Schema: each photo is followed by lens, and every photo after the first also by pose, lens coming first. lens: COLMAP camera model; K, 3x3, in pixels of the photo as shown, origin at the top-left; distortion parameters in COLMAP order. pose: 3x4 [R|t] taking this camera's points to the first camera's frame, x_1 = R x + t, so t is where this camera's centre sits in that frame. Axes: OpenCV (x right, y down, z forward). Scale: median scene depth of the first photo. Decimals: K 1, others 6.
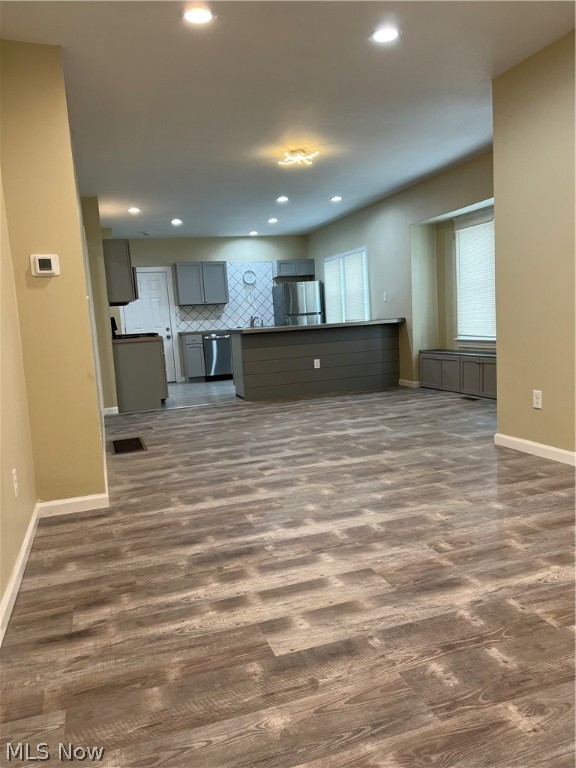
lens RADIAL K [[574.4, 0, 288.0], [0, 574.4, 384.0], [0, 0, 1]] dist [0.118457, -0.193586]
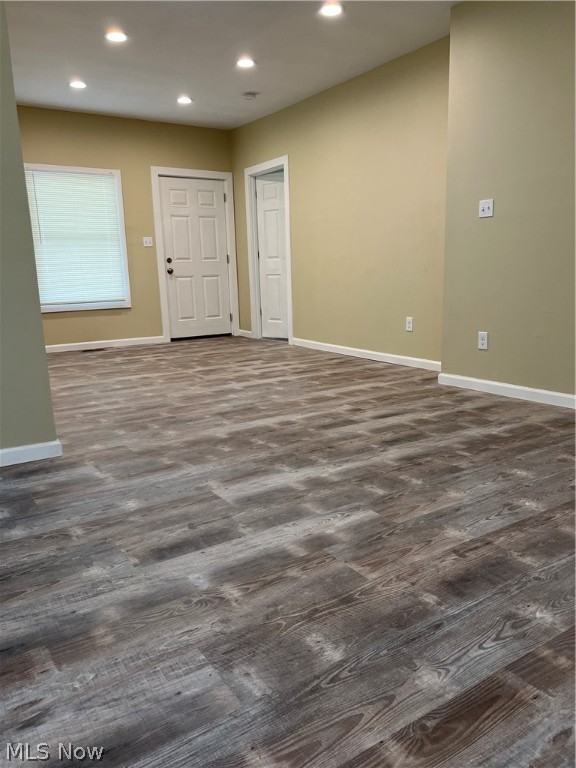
lens RADIAL K [[574.4, 0, 288.0], [0, 574.4, 384.0], [0, 0, 1]] dist [0.118457, -0.193586]
pose [[-0.961911, 0.137021, -0.236544, 0.277261], [0.056518, 0.946296, 0.318323, -0.188887], [0.267458, 0.292830, -0.917996, 1.816216]]
